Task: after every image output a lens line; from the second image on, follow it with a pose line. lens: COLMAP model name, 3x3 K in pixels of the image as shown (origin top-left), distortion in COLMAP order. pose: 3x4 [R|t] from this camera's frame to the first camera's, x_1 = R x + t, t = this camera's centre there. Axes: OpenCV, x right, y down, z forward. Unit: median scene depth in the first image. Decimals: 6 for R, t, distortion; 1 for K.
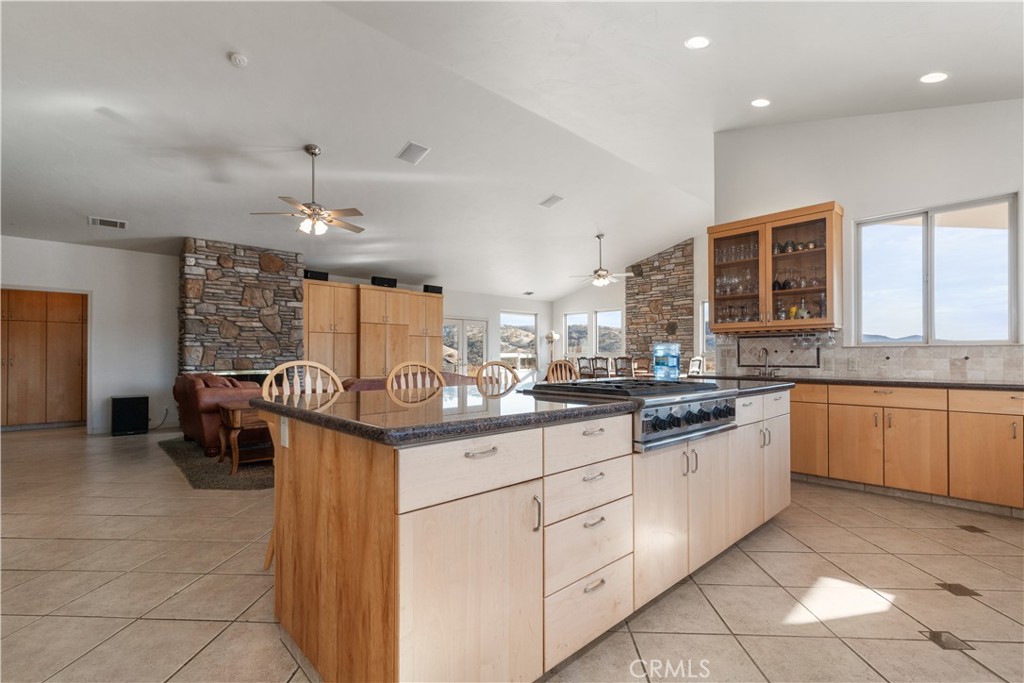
lens RADIAL K [[468.4, 0, 511.0], [0, 468.4, 352.4], [0, 0, 1]] dist [0.012777, -0.002707]
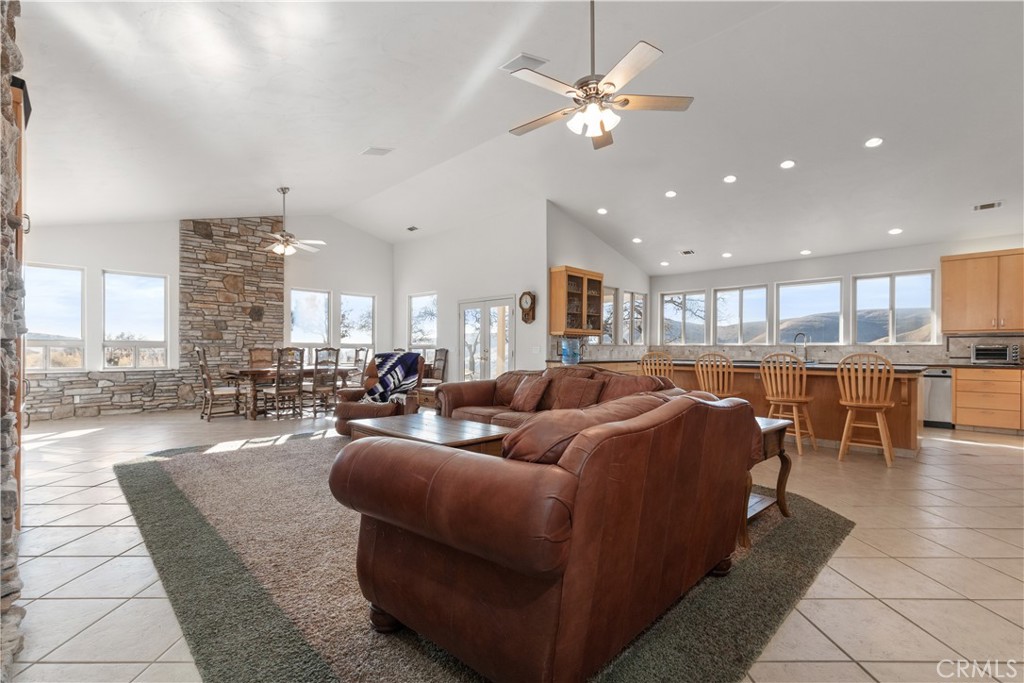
lens RADIAL K [[468.4, 0, 508.1], [0, 468.4, 351.1], [0, 0, 1]] dist [0.012777, -0.002707]
pose [[-0.043758, 0.000101, 0.999042, -0.781426], [-0.016926, 0.999856, -0.000842, 0.013798], [-0.998899, -0.016947, -0.043750, 0.875136]]
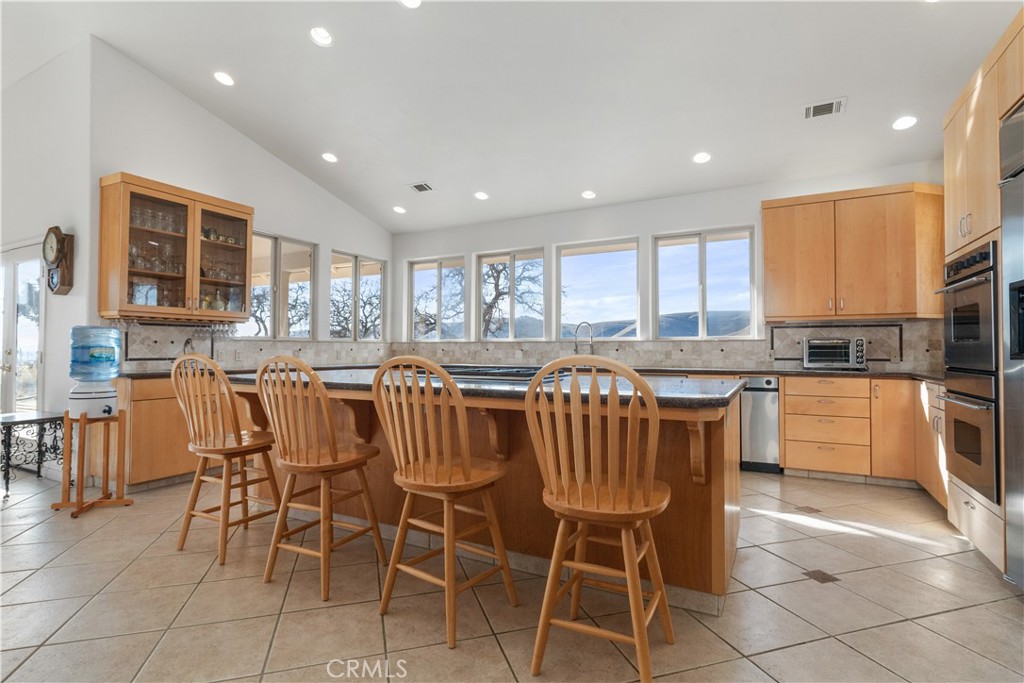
lens RADIAL K [[495.0, 0, 517.7], [0, 495.0, 340.5], [0, 0, 1]] dist [-0.011084, 0.000801]
pose [[-0.328472, 0.017361, 0.944354, -0.354654], [-0.012083, 0.999672, -0.022581, 0.005227], [-0.944436, -0.018827, -0.328155, 0.460477]]
